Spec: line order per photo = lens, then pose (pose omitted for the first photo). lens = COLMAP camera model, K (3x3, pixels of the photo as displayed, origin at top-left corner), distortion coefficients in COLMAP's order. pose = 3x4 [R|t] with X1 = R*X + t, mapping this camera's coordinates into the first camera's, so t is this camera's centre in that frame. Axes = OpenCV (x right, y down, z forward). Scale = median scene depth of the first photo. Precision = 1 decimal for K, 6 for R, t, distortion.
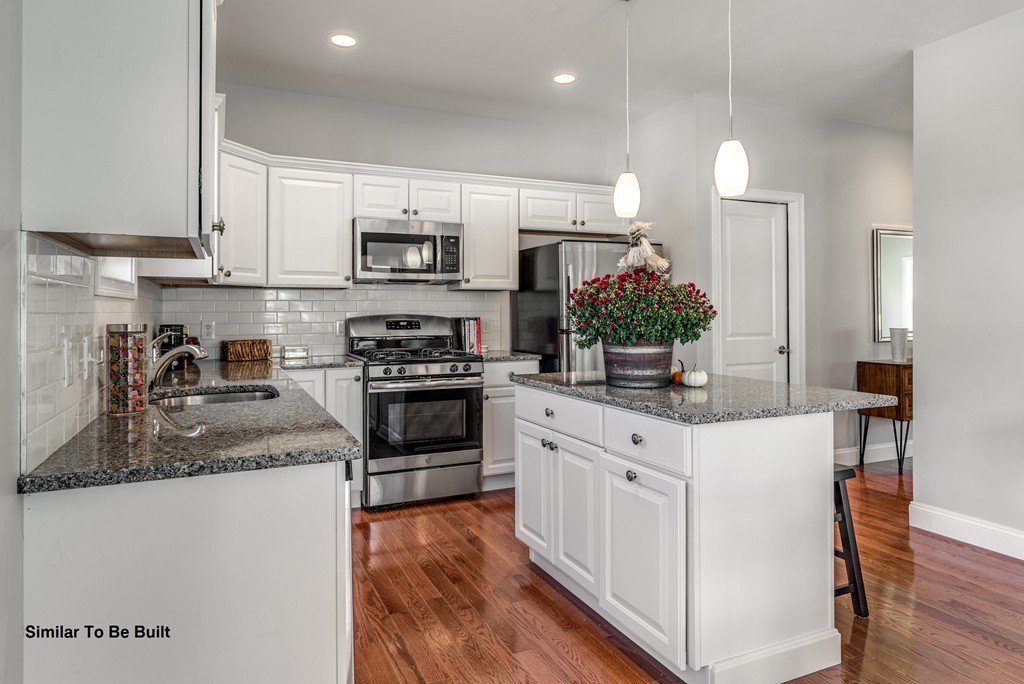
lens RADIAL K [[487.1, 0, 494.5], [0, 487.1, 329.9], [0, 0, 1]] dist [0.002633, 0.000475]
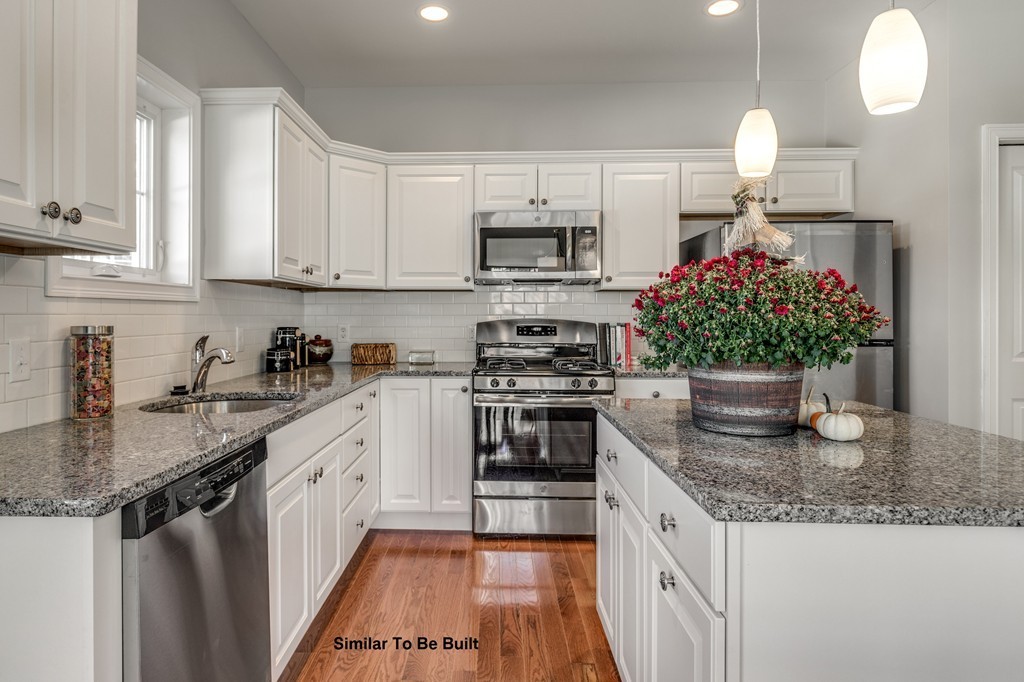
lens RADIAL K [[506.8, 0, 536.7], [0, 506.8, 336.4], [0, 0, 1]] dist [-0.000524, -0.000060]
pose [[0.926054, 0.019201, -0.376903, 0.189056], [-0.018495, 0.999814, 0.005492, -0.005754], [0.376938, 0.001885, 0.926237, 0.172668]]
